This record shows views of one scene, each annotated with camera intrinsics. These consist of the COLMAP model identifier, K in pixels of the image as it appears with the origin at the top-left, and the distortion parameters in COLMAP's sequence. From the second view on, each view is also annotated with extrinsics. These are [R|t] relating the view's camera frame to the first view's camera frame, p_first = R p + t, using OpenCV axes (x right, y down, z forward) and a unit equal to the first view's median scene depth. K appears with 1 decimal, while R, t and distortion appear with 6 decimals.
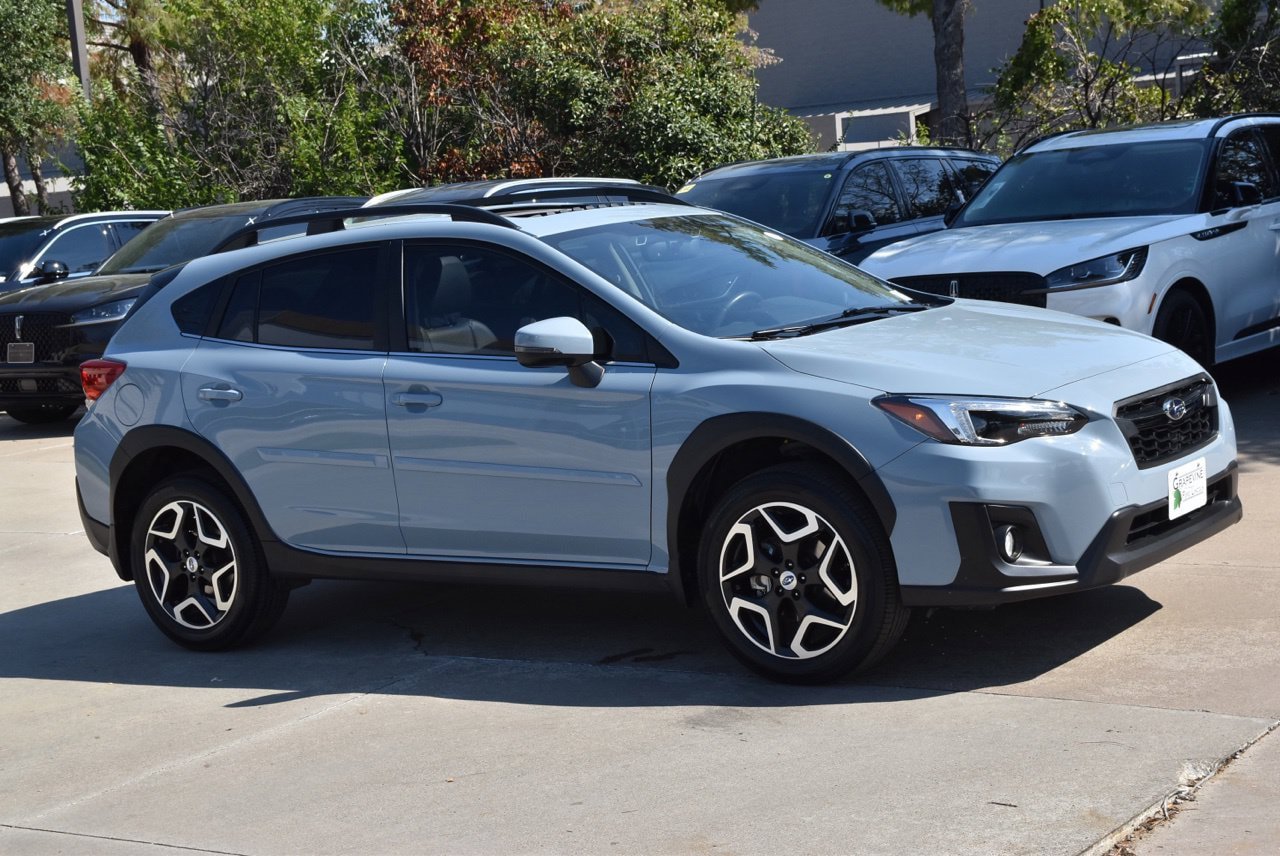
lens RADIAL K [[2288.3, 0, 639.6], [0, 2288.3, 382.9], [0, 0, 1]] dist [0.137864, 0.138103]
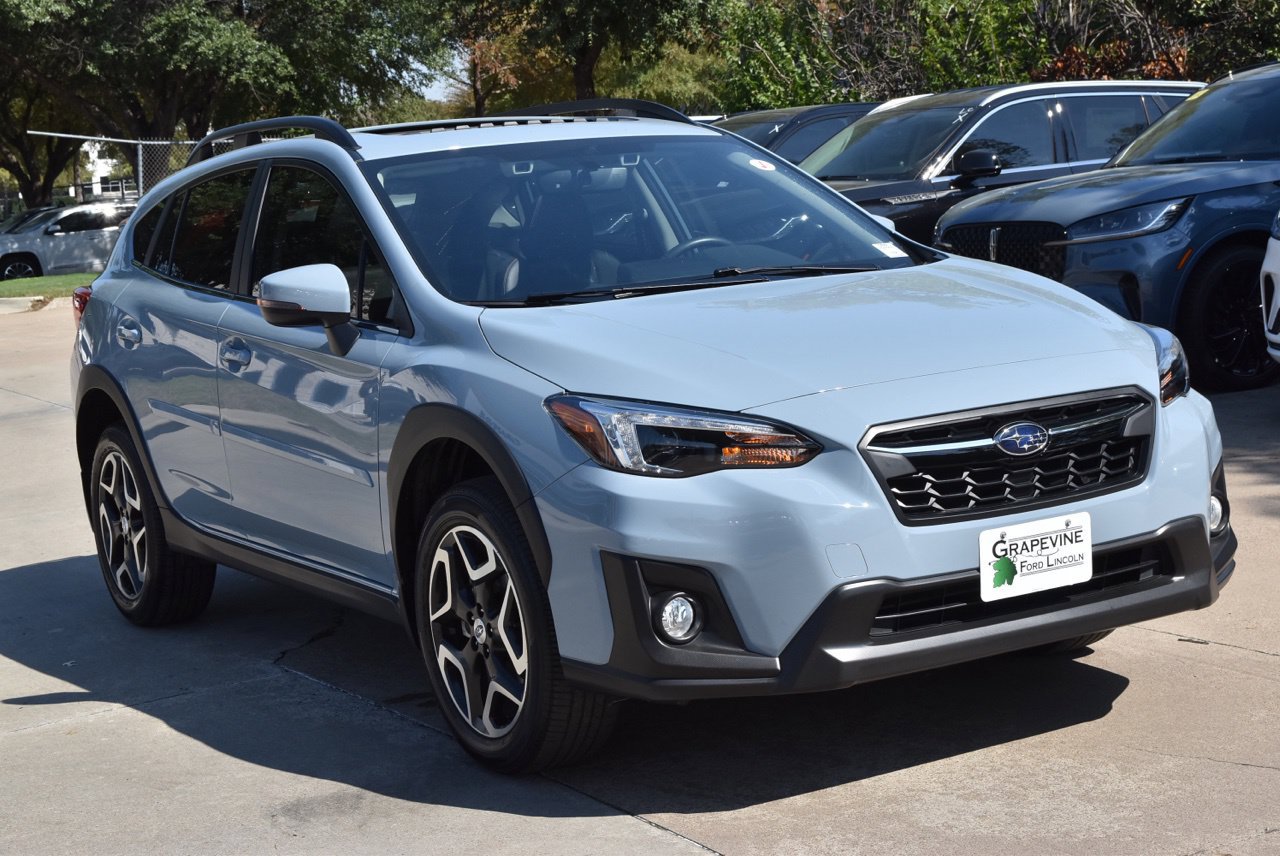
lens RADIAL K [[2327.7, 0, 607.6], [0, 2327.7, 425.1], [0, 0, 1]] dist [0.163566, 0.235658]
pose [[0.903988, 0.071168, -0.421592, 0.411337], [-0.046529, 0.996568, 0.068460, -0.034166], [0.425018, -0.042270, 0.904198, 0.327059]]
